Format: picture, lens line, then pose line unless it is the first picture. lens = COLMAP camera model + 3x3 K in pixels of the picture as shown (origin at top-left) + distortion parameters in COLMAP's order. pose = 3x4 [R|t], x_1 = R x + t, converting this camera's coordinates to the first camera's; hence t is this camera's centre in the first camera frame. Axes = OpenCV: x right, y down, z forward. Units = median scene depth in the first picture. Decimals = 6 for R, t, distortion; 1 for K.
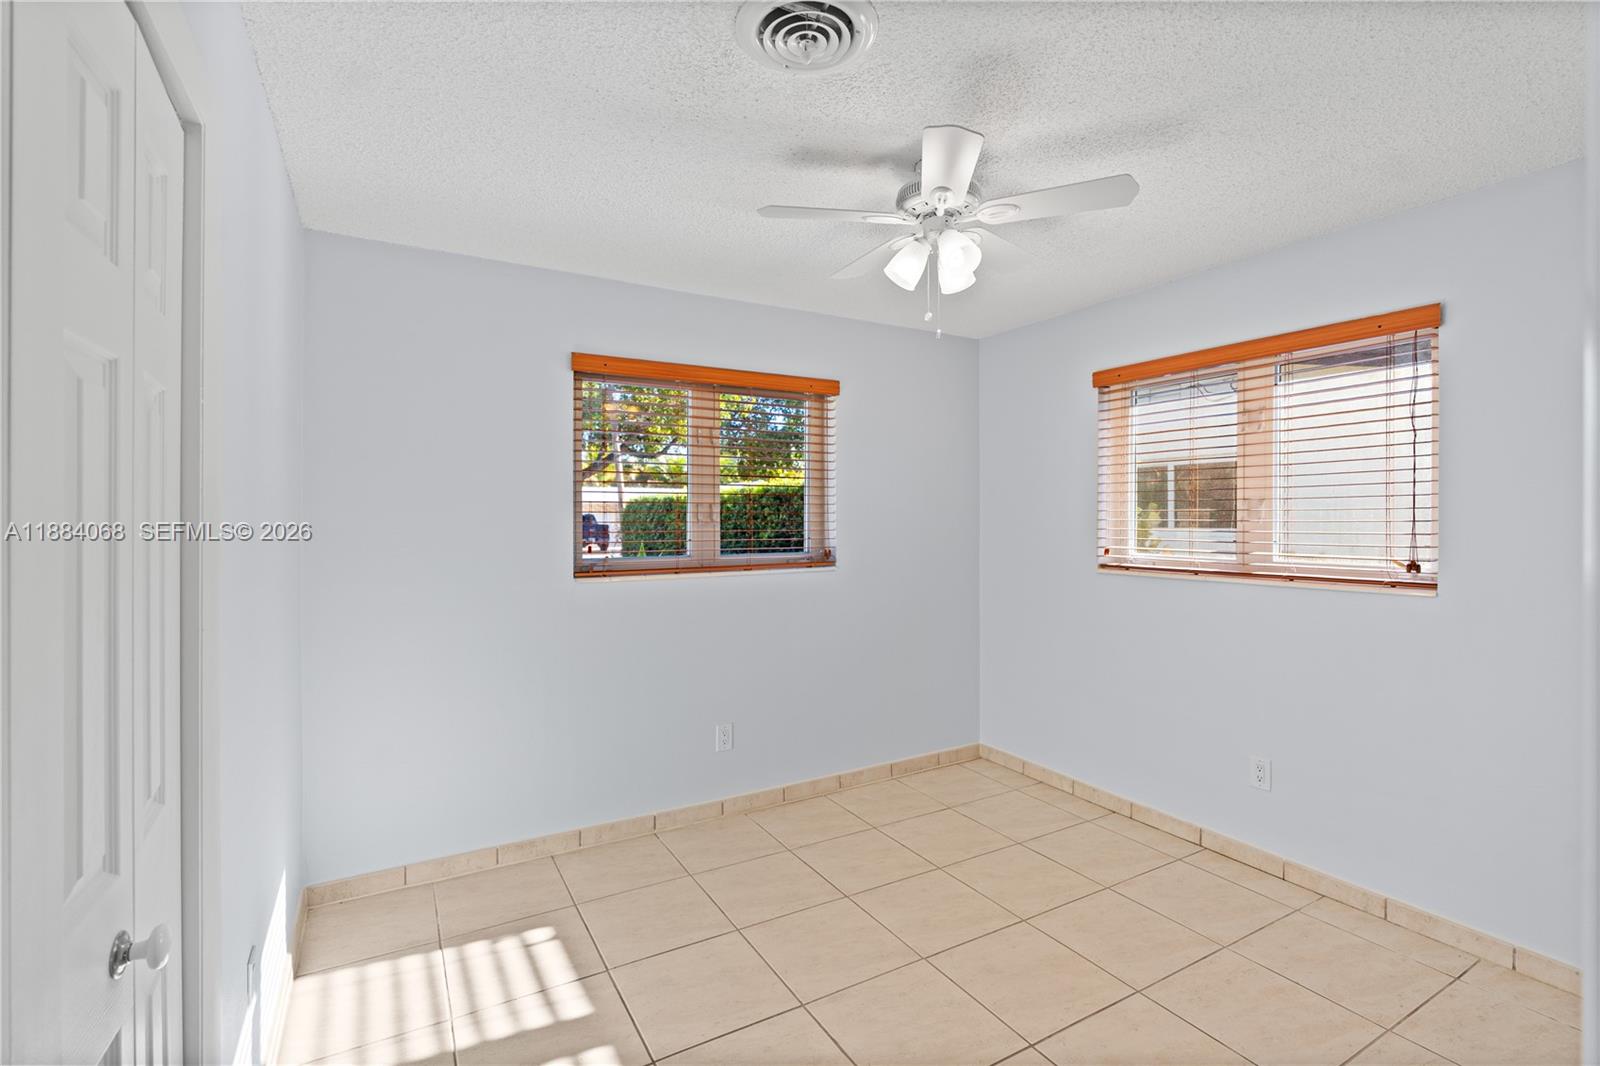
lens RADIAL K [[727.6, 0, 795.9], [0, 727.6, 530.2], [0, 0, 1]] dist [-0.000322, 0.000222]
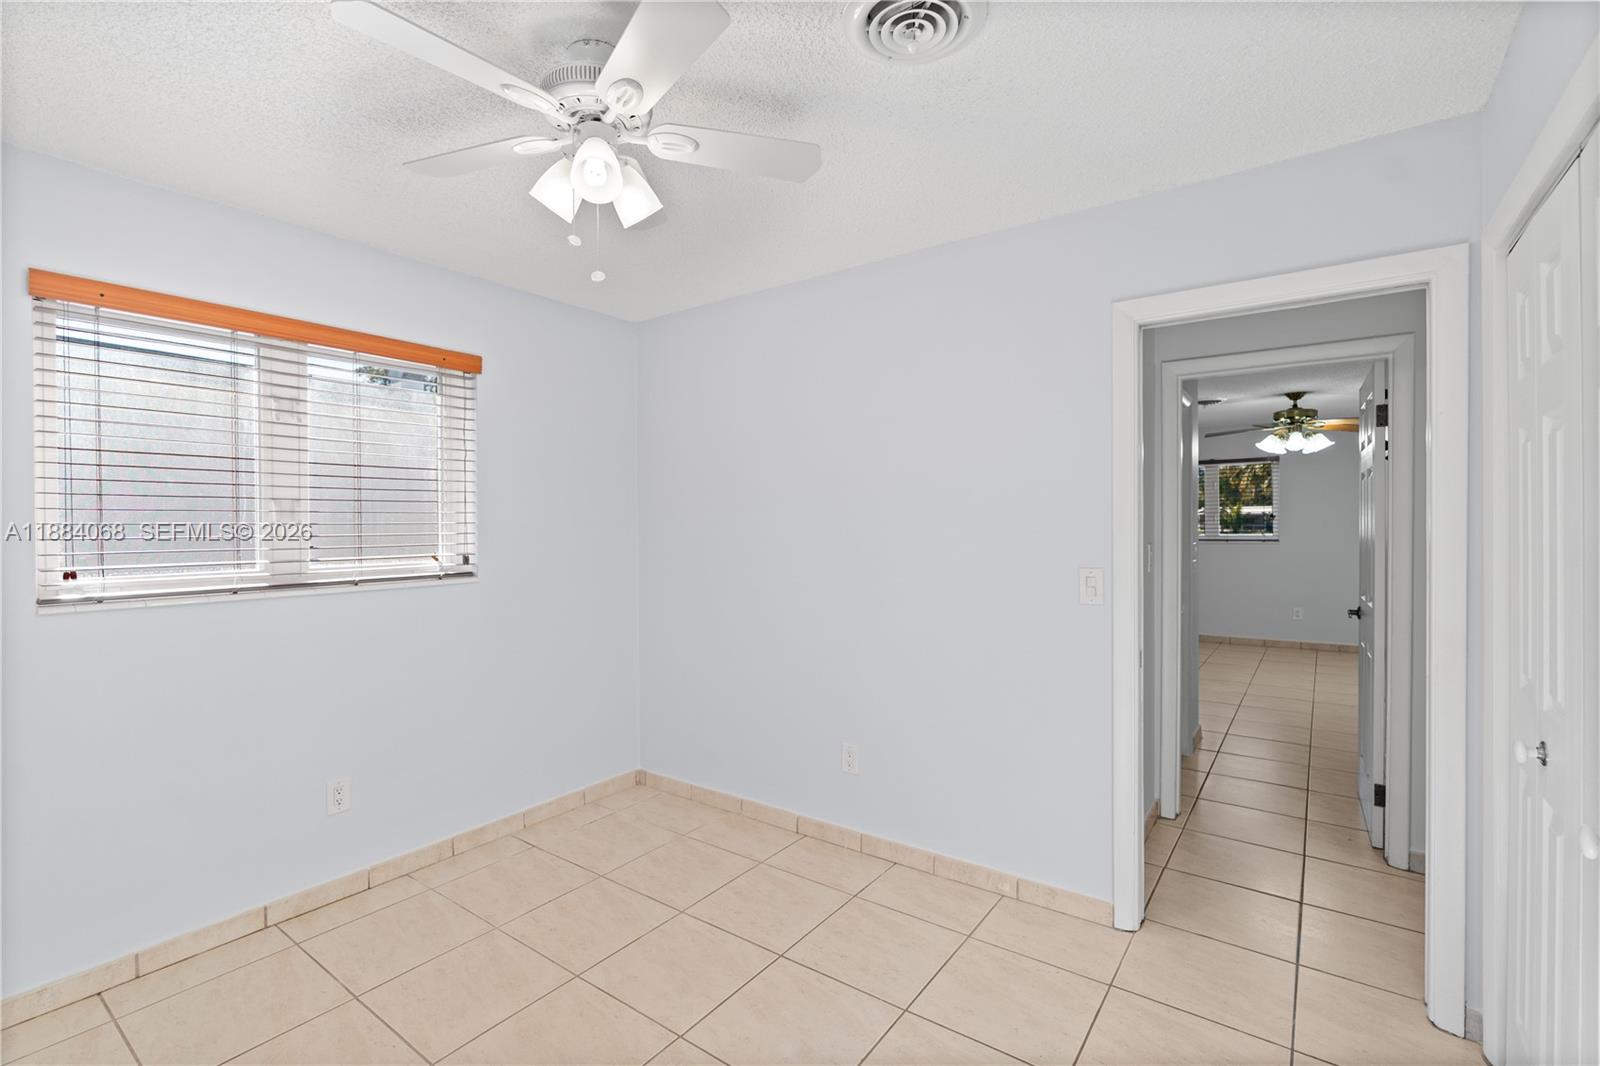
lens RADIAL K [[727.6, 0, 795.9], [0, 727.6, 530.2], [0, 0, 1]] dist [-0.000322, 0.000222]
pose [[-0.409059, -0.005612, 0.912491, -0.469376], [0.021383, 0.999648, 0.015734, -0.007028], [-0.912258, 0.025948, -0.408794, 0.883710]]
